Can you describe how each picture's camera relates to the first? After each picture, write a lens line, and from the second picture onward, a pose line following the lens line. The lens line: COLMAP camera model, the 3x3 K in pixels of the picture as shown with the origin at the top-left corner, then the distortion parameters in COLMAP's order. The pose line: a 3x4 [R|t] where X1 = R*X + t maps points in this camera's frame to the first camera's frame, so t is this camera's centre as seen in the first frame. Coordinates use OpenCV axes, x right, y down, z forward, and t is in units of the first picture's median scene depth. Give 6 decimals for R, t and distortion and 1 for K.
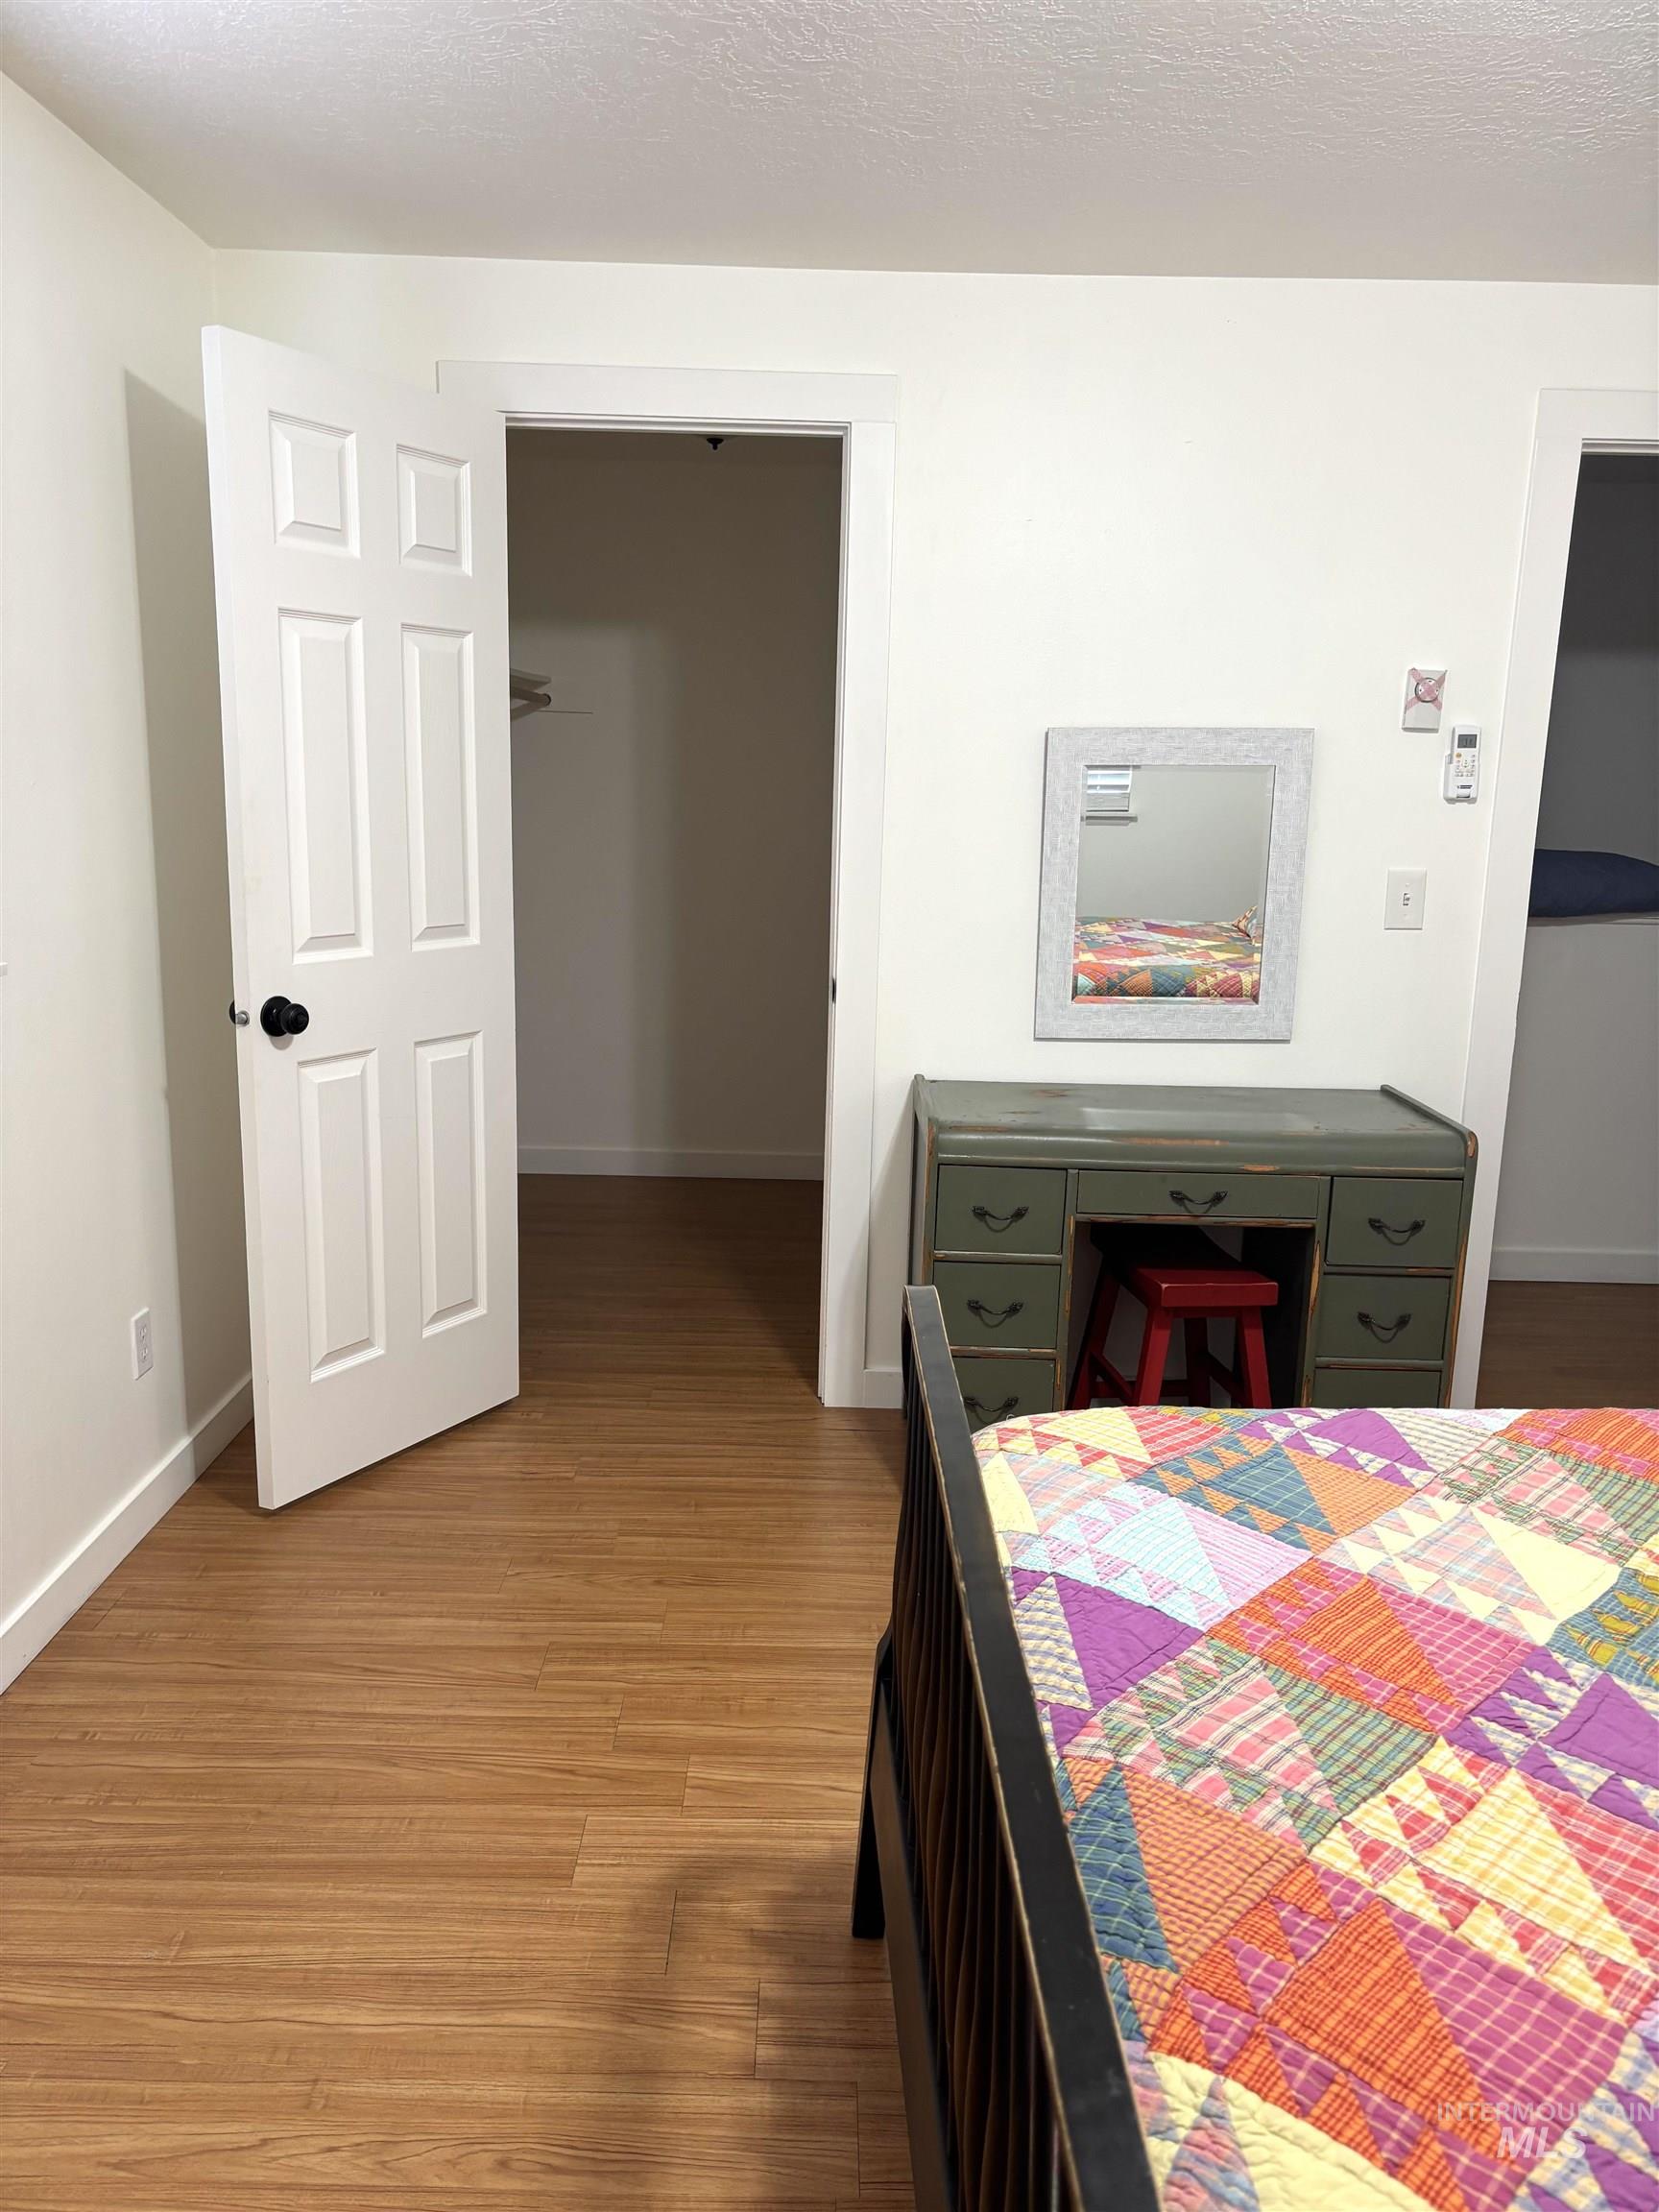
lens RADIAL K [[1657.5, 0, 837.5], [0, 1657.5, 1105.6], [0, 0, 1]] dist [0.064252, -0.044636]
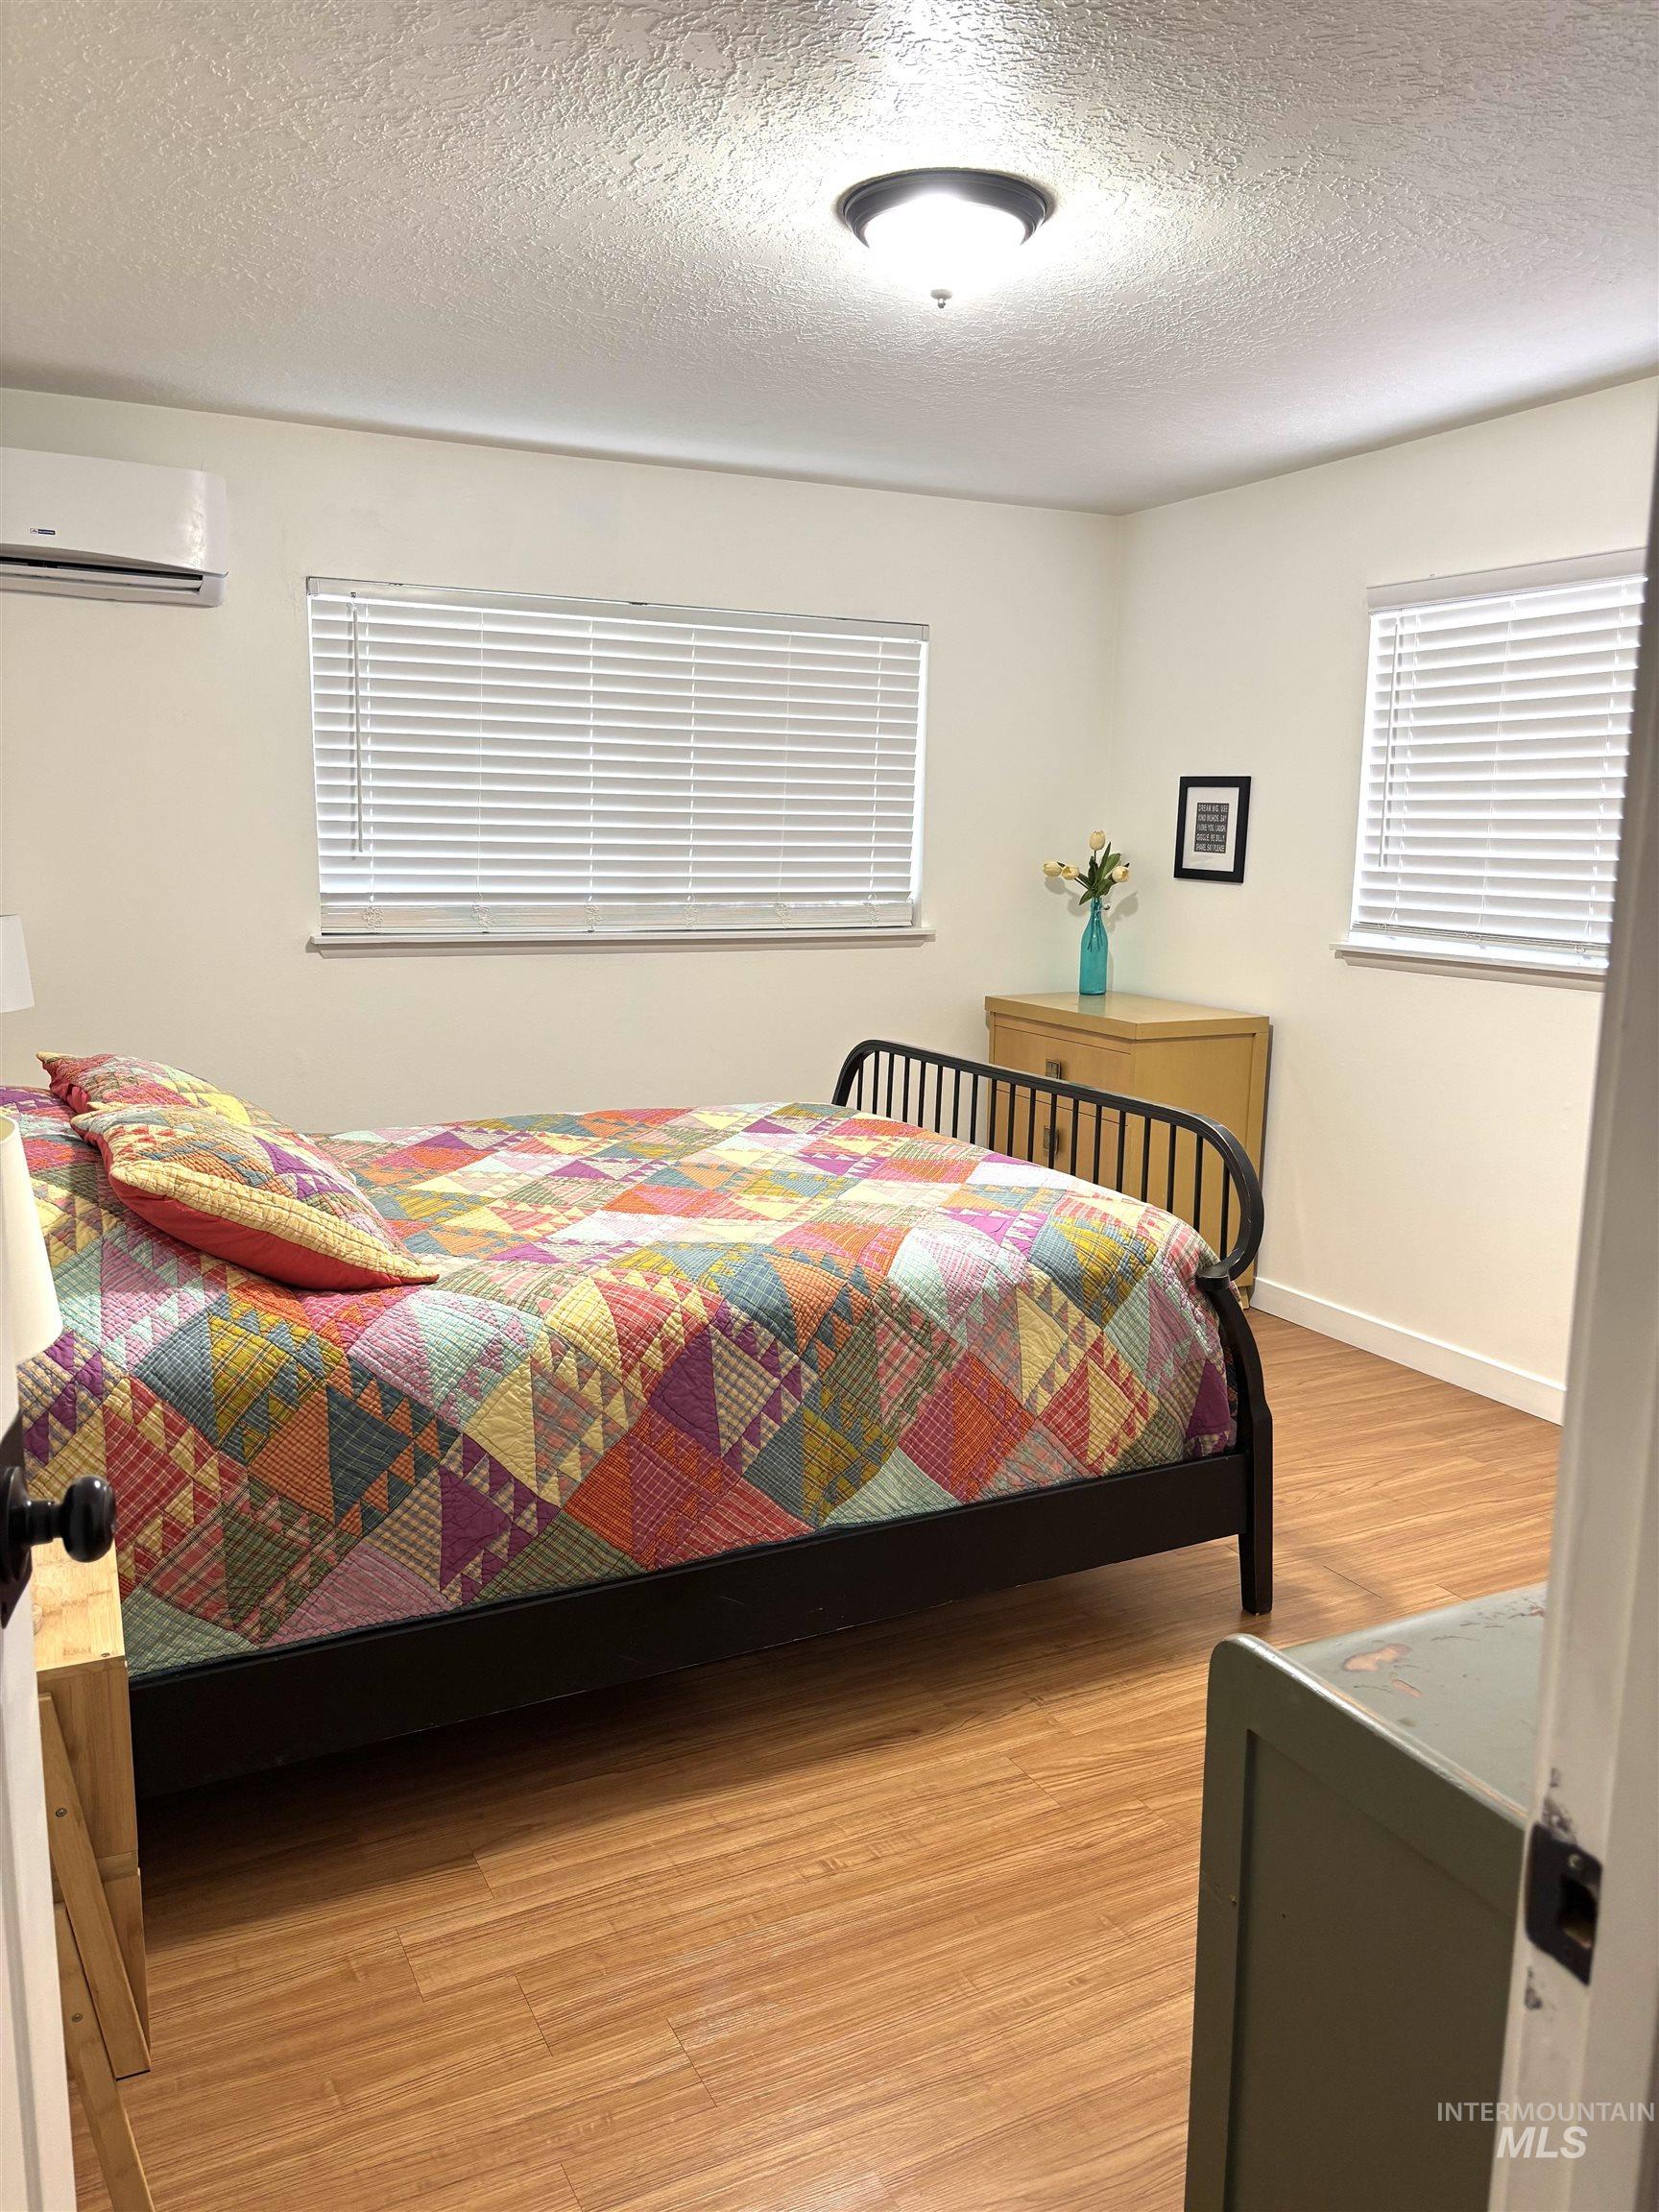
lens RADIAL K [[1657.5, 0, 761.7], [0, 1657.5, 1136.7], [0, 0, 1]] dist [0.064252, -0.044636]
pose [[-0.906110, 0.044593, -0.420685, 1.224860], [-0.115095, 0.930932, 0.346581, -0.428619], [0.407085, 0.362459, -0.838395, 2.307867]]
